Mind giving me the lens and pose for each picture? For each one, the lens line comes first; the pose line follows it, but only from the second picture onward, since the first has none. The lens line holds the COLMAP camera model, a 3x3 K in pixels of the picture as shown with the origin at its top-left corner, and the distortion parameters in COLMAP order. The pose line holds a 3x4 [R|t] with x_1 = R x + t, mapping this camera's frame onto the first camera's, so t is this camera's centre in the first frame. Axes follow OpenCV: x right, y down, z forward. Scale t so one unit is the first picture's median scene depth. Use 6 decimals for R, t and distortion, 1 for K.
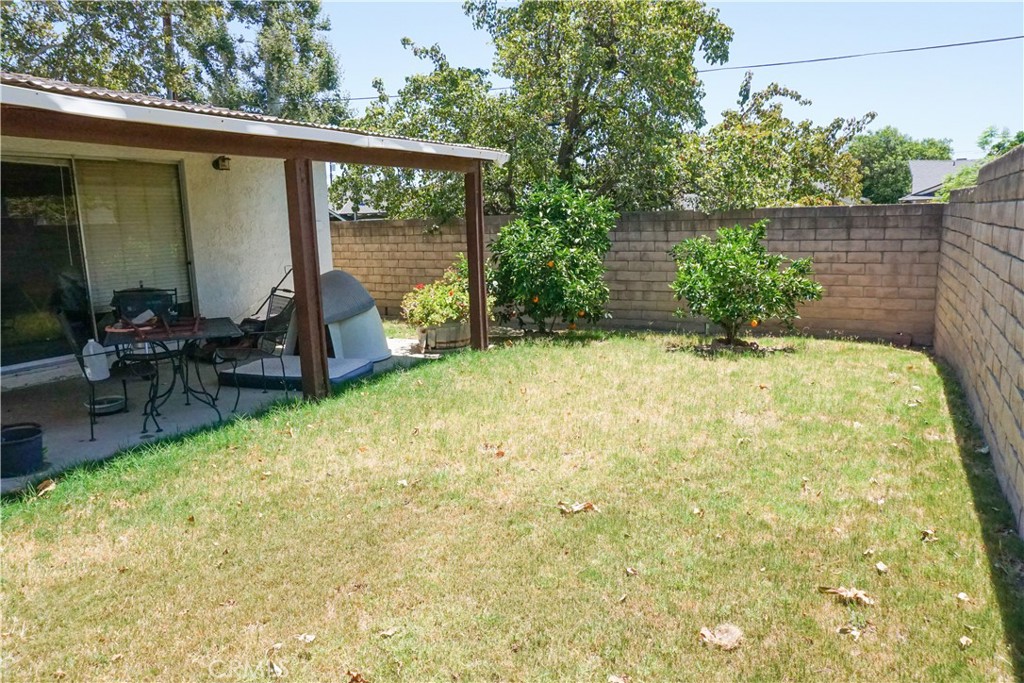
lens RADIAL K [[690.2, 0, 510.7], [0, 690.2, 335.2], [0, 0, 1]] dist [-0.044580, 0.034762]
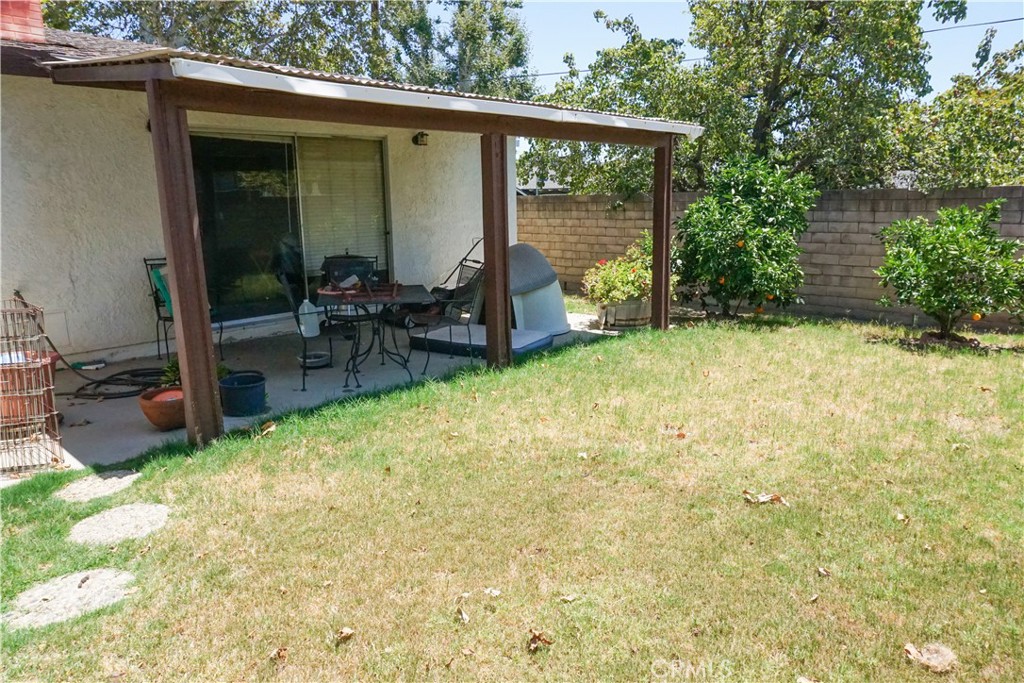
lens RADIAL K [[690.2, 0, 510.7], [0, 690.2, 335.2], [0, 0, 1]] dist [-0.044580, 0.034762]
pose [[0.967749, 0.059119, -0.244881, -0.010968], [-0.050952, 0.997917, 0.039556, 0.001866], [0.246710, -0.025803, 0.968746, -0.001717]]
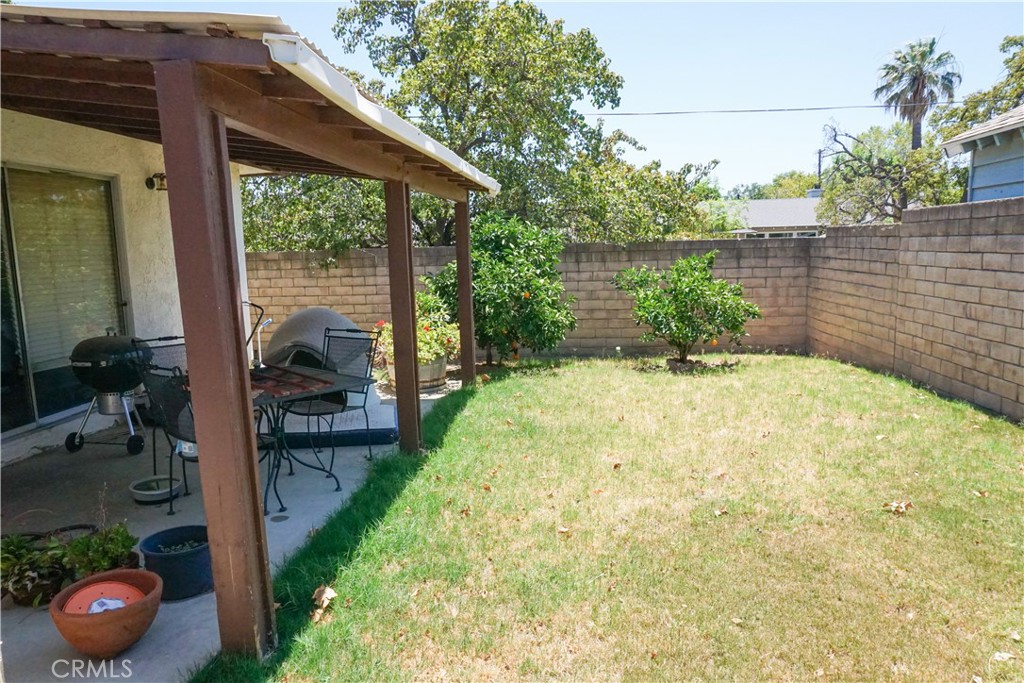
lens RADIAL K [[690.2, 0, 510.7], [0, 690.2, 335.2], [0, 0, 1]] dist [-0.044580, 0.034762]
pose [[0.917517, -0.047824, 0.394811, -0.405861], [0.067364, 0.997087, -0.035771, -0.011711], [-0.391950, 0.059417, 0.918066, 0.103722]]
